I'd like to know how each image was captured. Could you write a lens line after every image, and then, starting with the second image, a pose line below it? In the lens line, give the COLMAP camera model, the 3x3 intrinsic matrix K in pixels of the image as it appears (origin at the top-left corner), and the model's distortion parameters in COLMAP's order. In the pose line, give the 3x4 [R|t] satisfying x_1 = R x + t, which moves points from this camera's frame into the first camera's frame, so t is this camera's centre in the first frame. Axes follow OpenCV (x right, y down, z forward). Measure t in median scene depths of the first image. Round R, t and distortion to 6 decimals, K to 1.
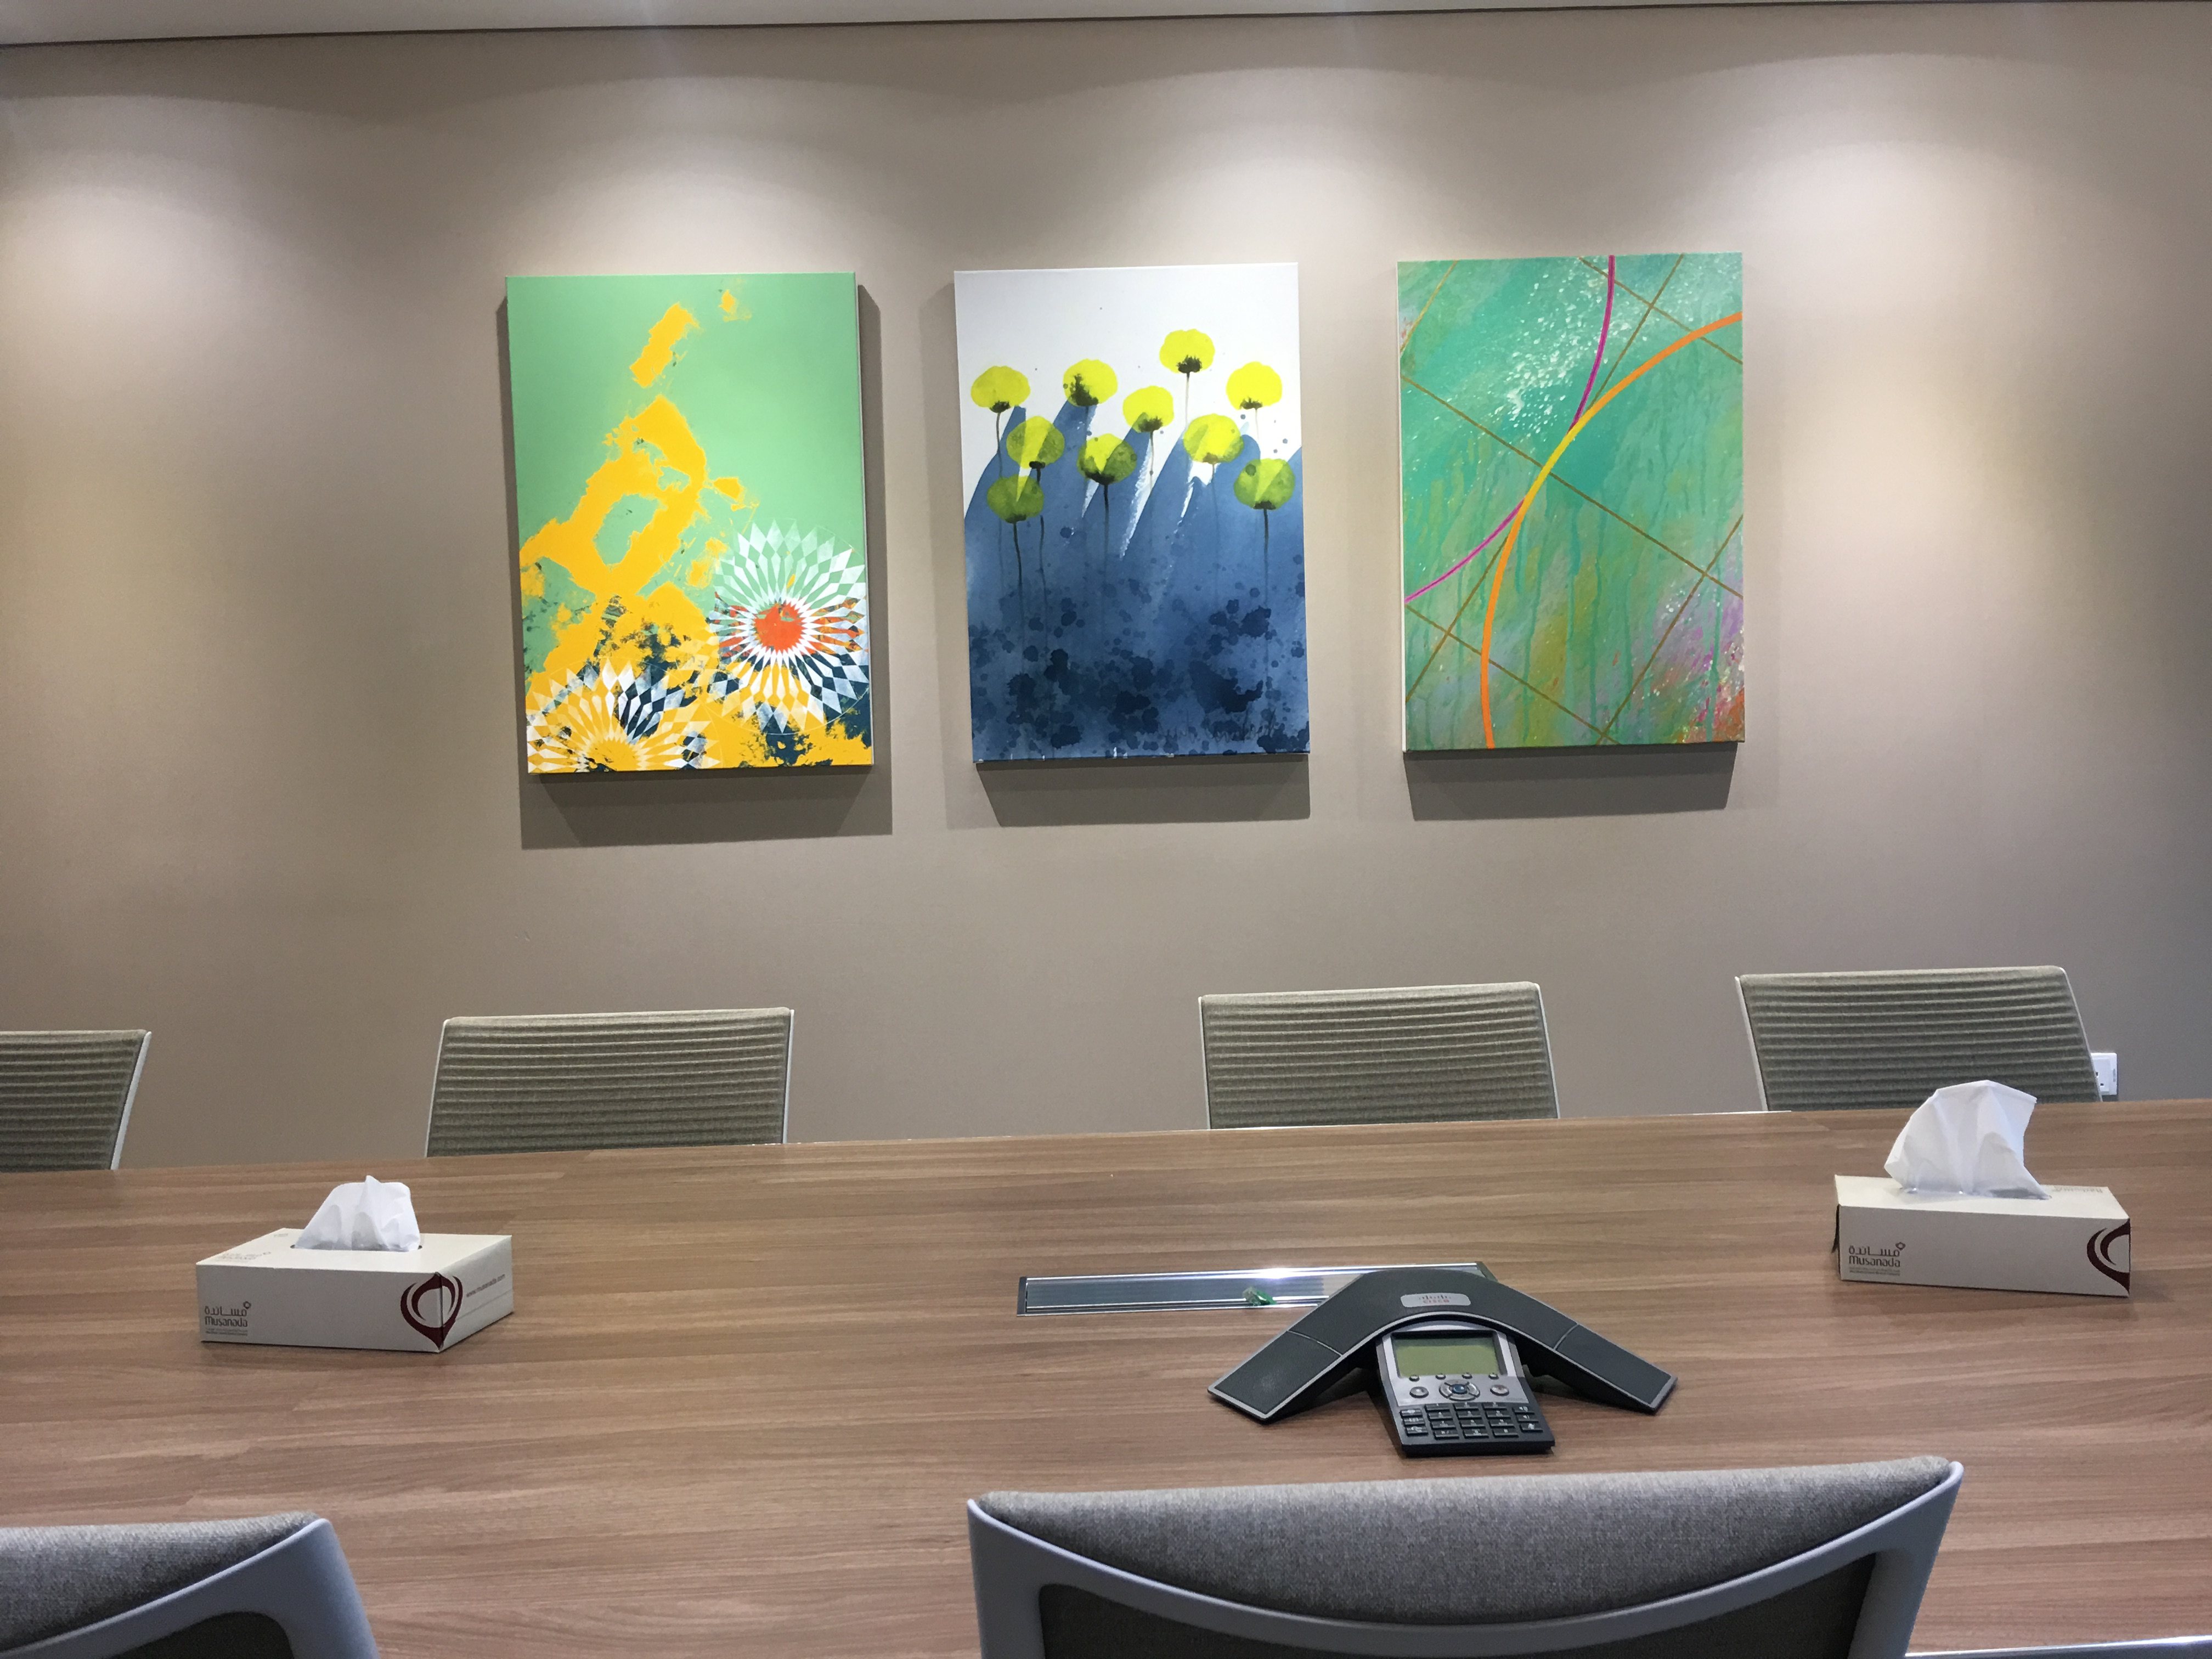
lens RADIAL K [[1882.3, 0, 1106.5], [0, 1882.3, 842.2], [0, 0, 1]] dist [0.054759, -0.004382]
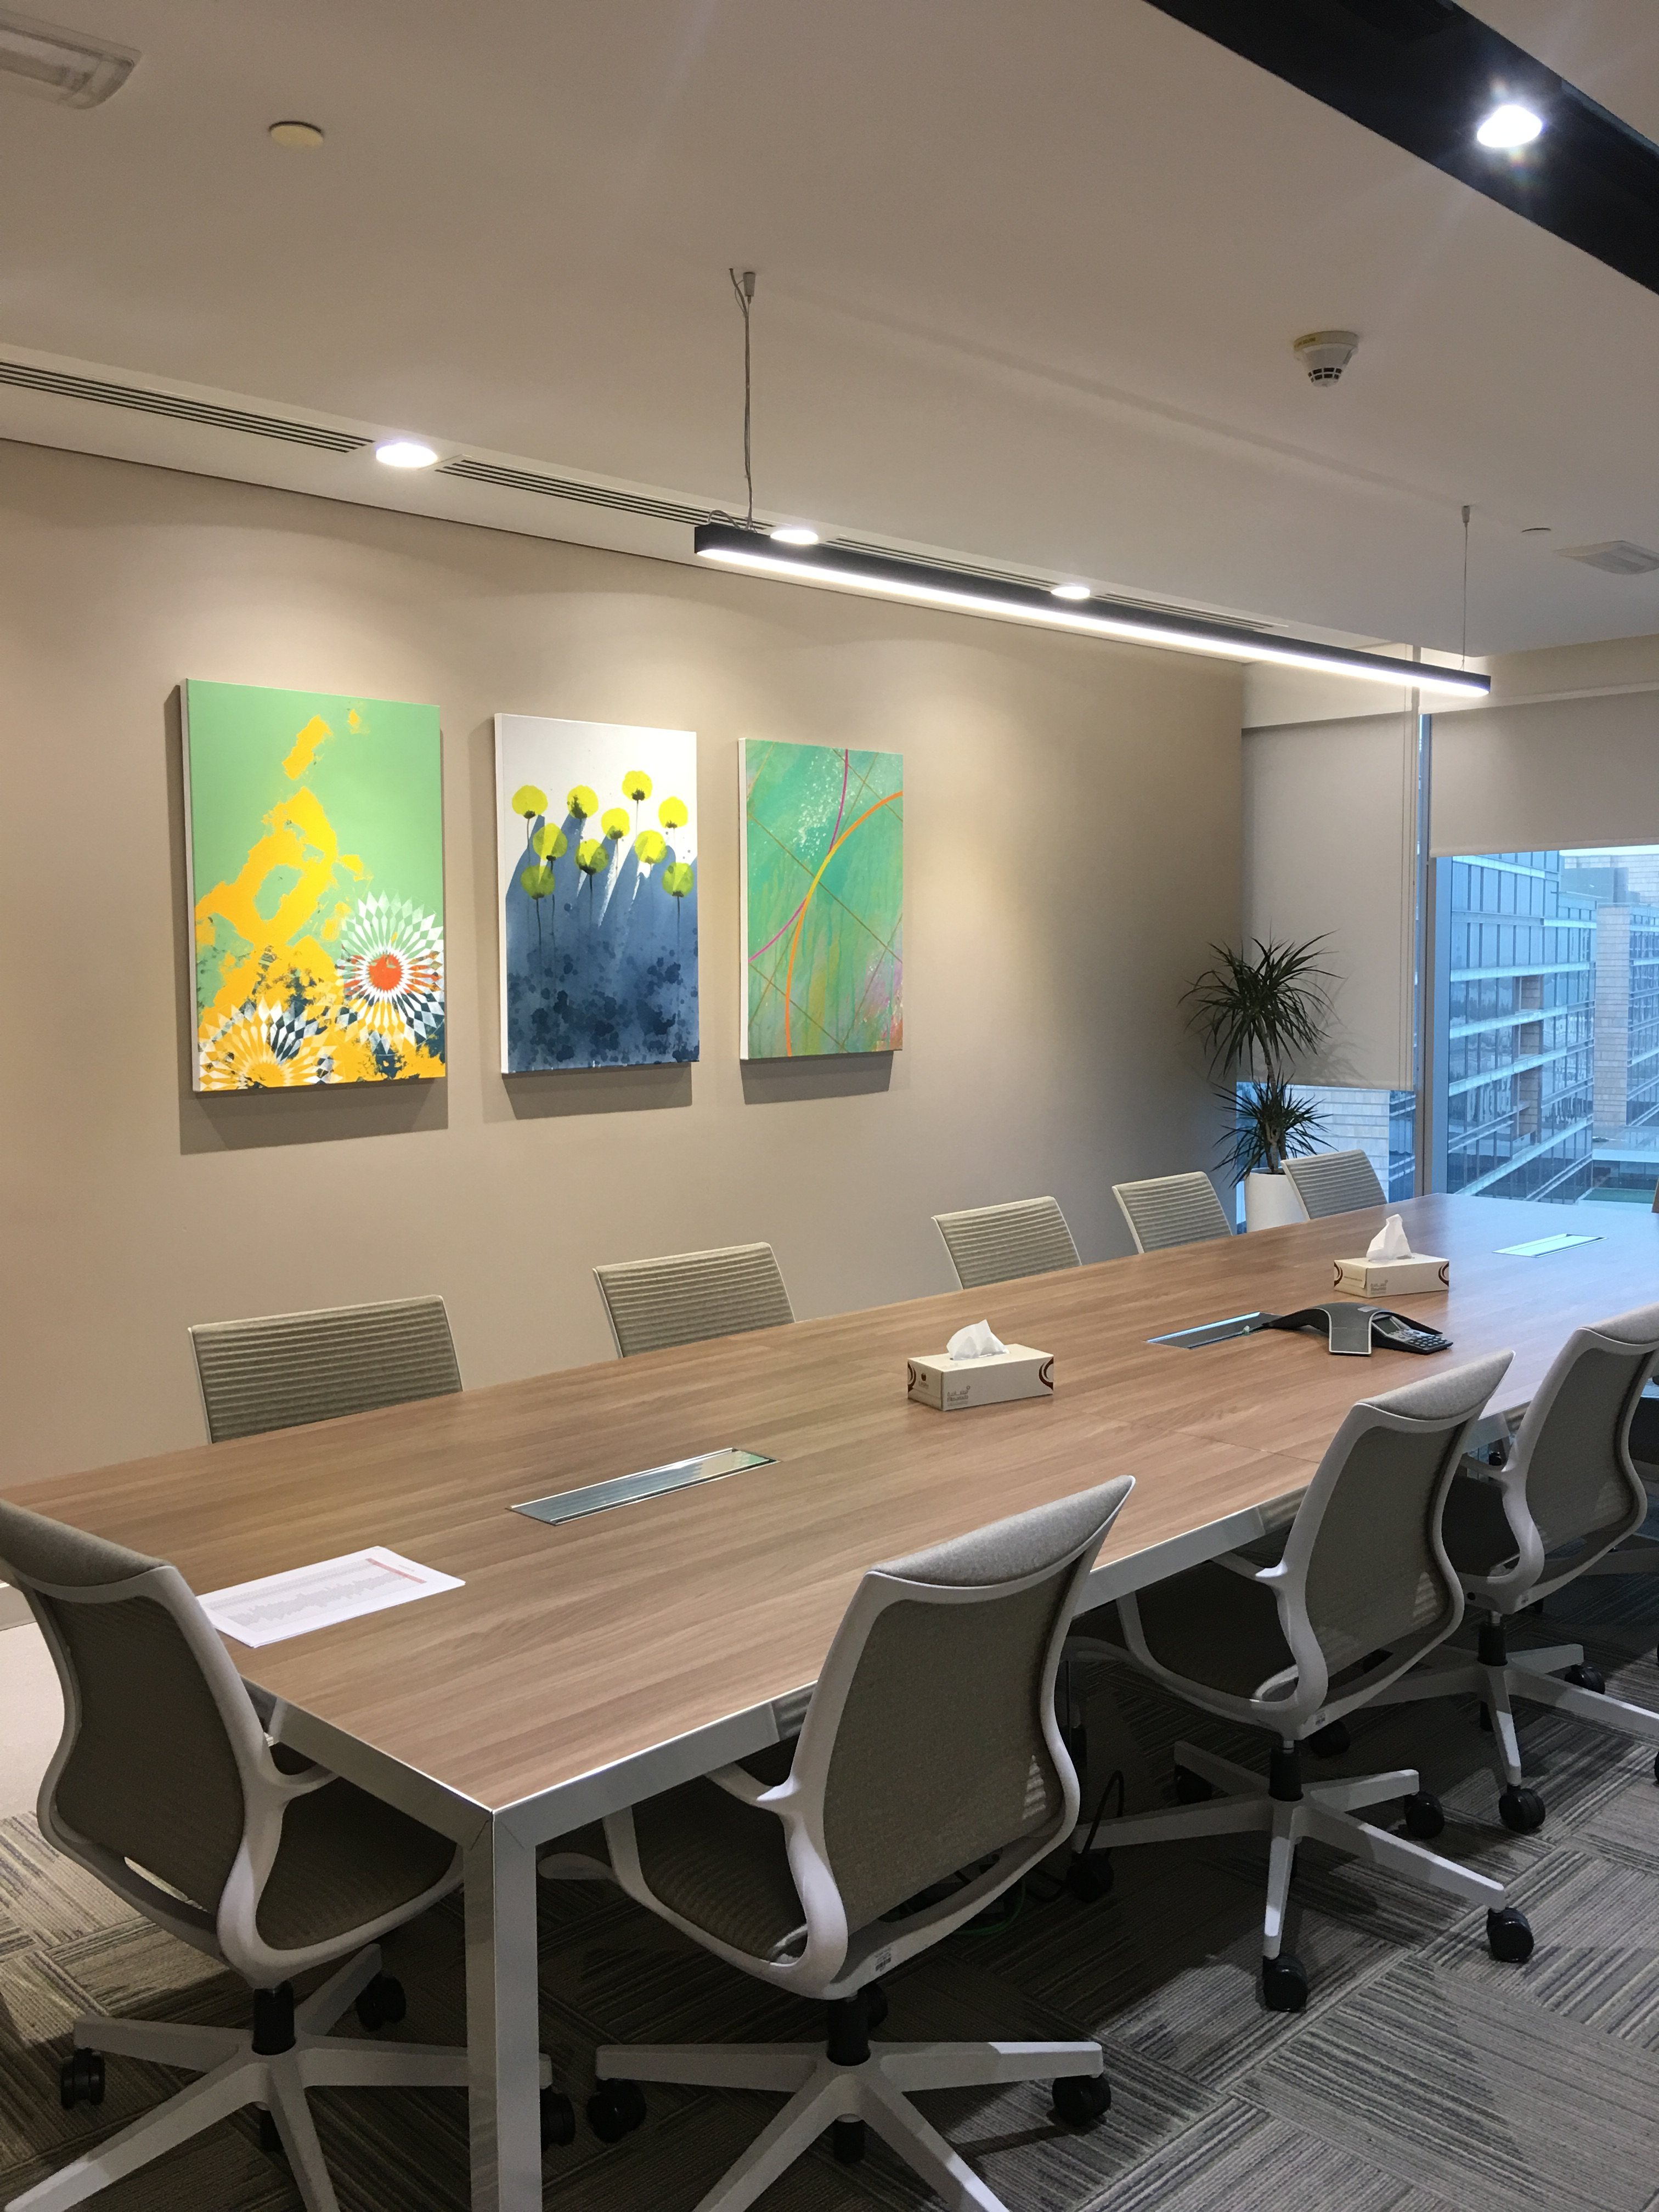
lens RADIAL K [[1882.3, 0, 826.7], [0, 1882.3, 1099.6], [0, 0, 1]] dist [0.054759, -0.004382]
pose [[0.732416, -0.031840, 0.680112, -0.832660], [0.026692, 0.999481, 0.018047, -0.042405], [-0.680333, 0.004936, 0.732886, -0.151084]]
